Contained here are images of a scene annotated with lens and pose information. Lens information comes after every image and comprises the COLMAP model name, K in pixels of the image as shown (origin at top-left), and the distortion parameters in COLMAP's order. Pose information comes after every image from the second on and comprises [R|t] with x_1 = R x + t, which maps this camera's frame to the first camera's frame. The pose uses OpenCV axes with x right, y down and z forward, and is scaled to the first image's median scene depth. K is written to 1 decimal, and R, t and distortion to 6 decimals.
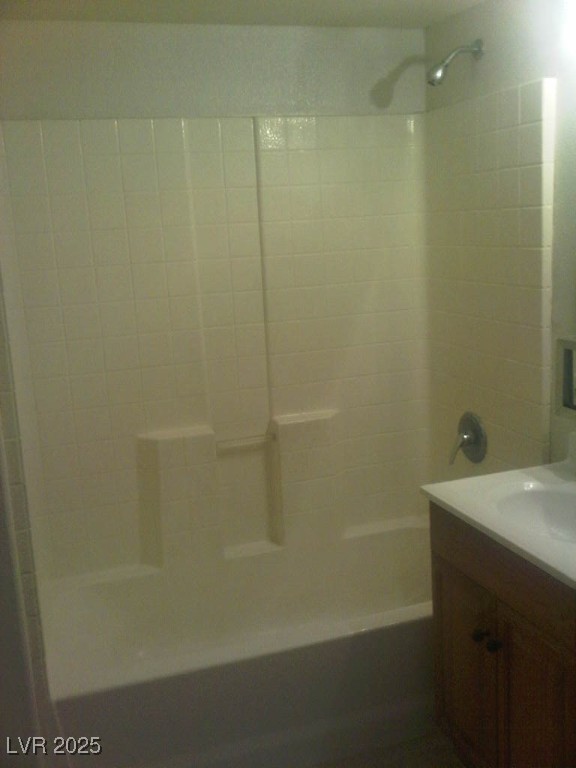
lens RADIAL K [[1099.5, 0, 288.0], [0, 1099.5, 384.0], [0, 0, 1]] dist [-0.041413, -0.034391]
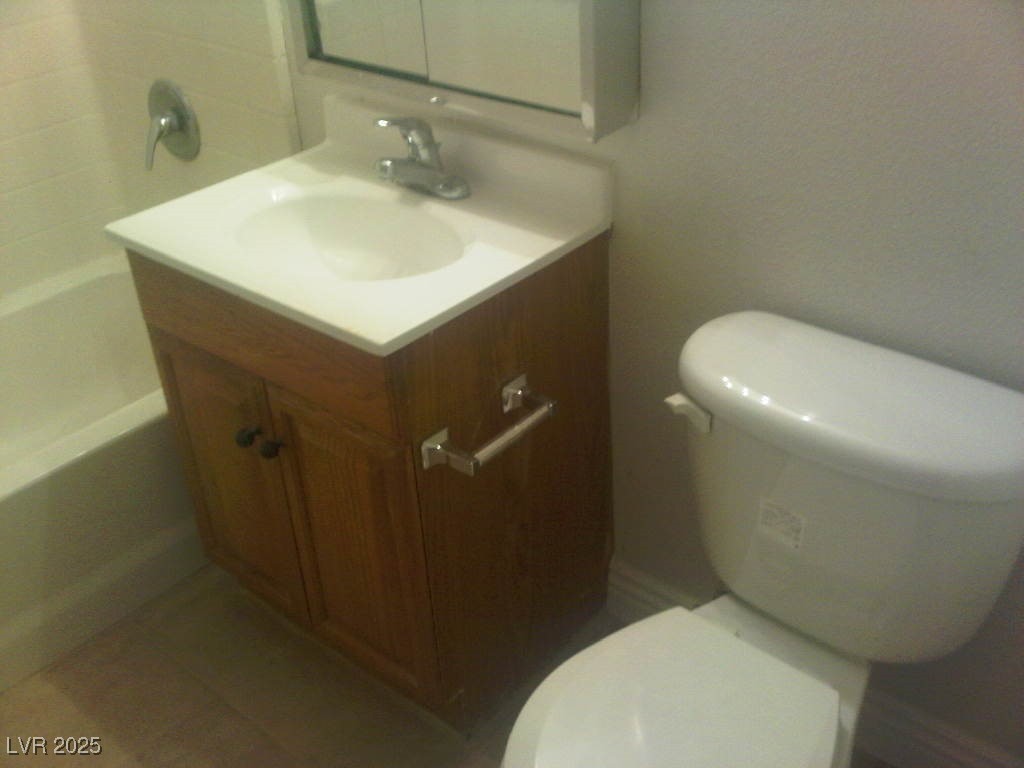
lens RADIAL K [[1101.0, 0, 512.0], [0, 1101.0, 384.0], [0, 0, 1]] dist [0.001600, -0.005932]
pose [[0.888409, -0.231043, 0.396673, 0.055961], [0.086915, 0.933139, 0.348850, -0.016687], [-0.450751, -0.275445, 0.849090, 0.344025]]
